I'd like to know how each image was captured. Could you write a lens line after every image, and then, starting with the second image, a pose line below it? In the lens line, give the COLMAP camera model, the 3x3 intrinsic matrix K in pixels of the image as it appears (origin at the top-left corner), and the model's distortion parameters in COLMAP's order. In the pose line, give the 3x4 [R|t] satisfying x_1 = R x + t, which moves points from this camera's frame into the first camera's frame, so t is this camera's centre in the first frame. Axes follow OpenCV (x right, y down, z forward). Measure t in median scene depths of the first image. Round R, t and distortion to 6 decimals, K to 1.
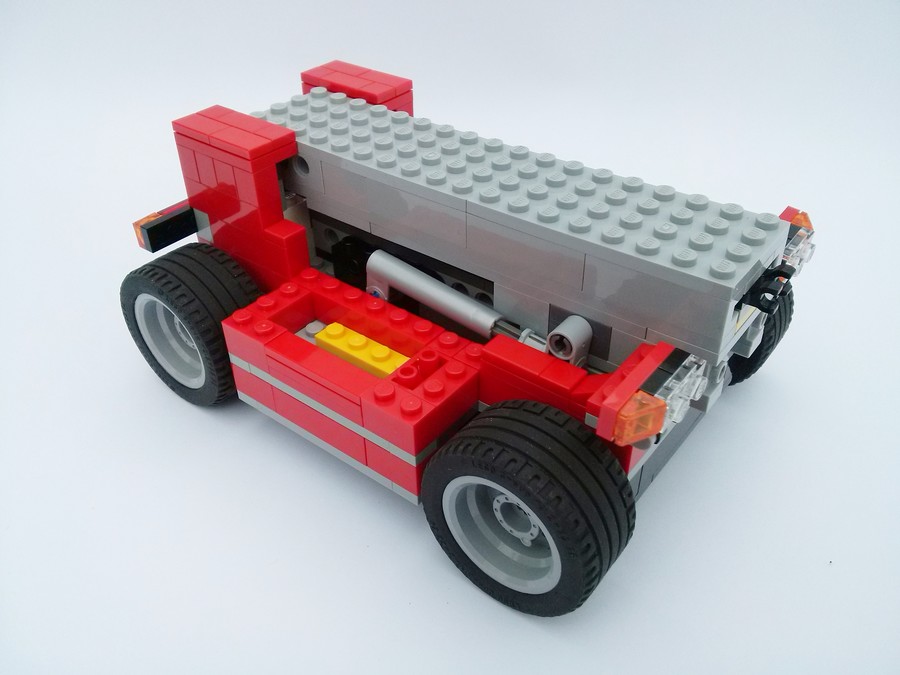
lens RADIAL K [[800.2, 0, 444.6], [0, 800.2, 344.0], [0, 0, 1]] dist [0.073832, -0.209240]
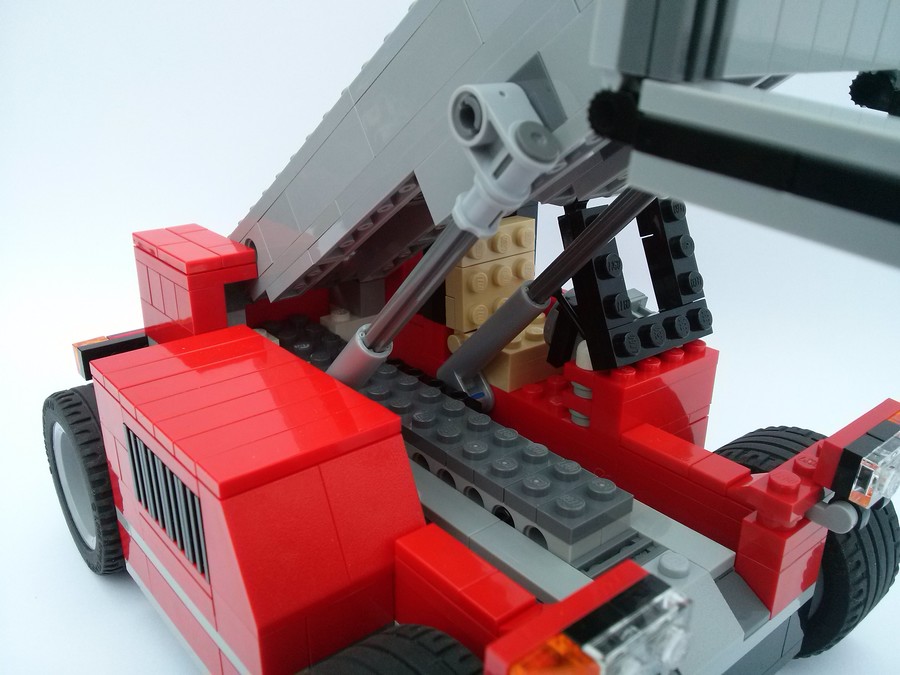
lens RADIAL K [[800.2, 0, 450.4], [0, 800.2, 360.0], [0, 0, 1]] dist [0.073832, -0.209240]
pose [[0.976037, 0.100409, -0.193056, 0.179270], [-0.145638, 0.960607, -0.236694, 0.011170], [0.161685, 0.259138, 0.952211, 0.266644]]
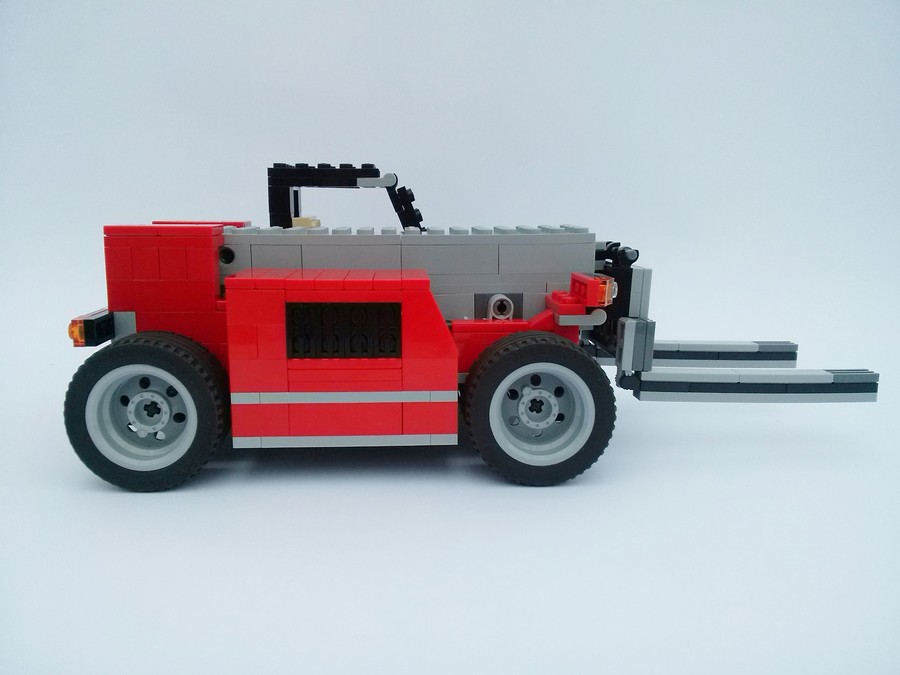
lens RADIAL K [[800.2, 0, 451.6], [0, 800.2, 322.0], [0, 0, 1]] dist [0.073832, -0.209240]
pose [[0.762494, -0.095679, 0.639882, -0.700518], [0.384162, 0.862745, -0.328772, 0.381262], [-0.520598, 0.496505, 0.694594, 0.057677]]
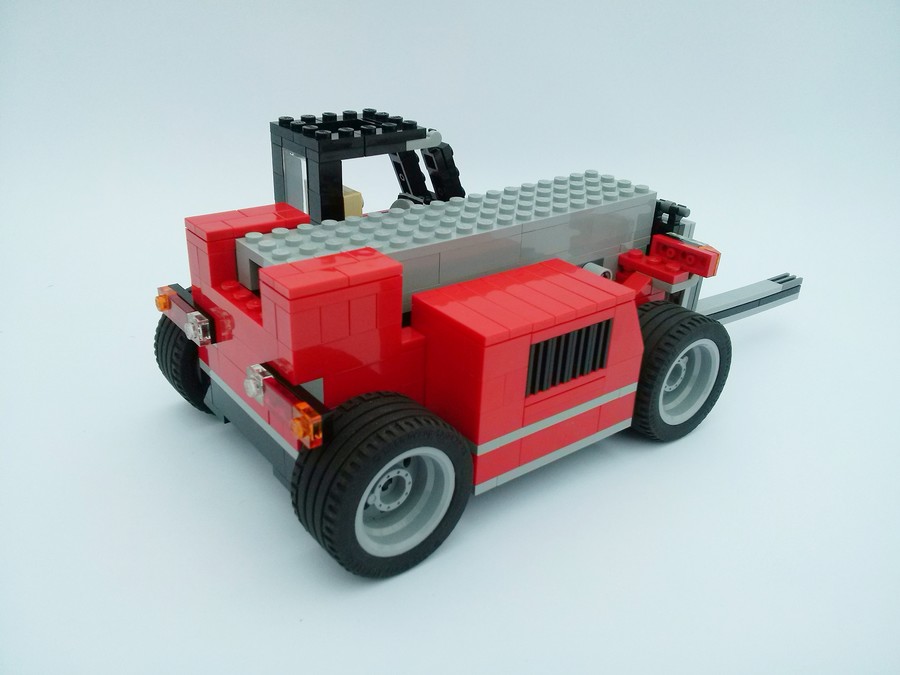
lens RADIAL K [[800.2, 0, 454.3], [0, 800.2, 354.7], [0, 0, 1]] dist [0.073832, -0.209240]
pose [[0.254551, -0.420201, 0.870996, -1.076883], [0.560670, 0.797971, 0.221114, -0.313387], [-0.787942, 0.432057, 0.438718, 0.517982]]
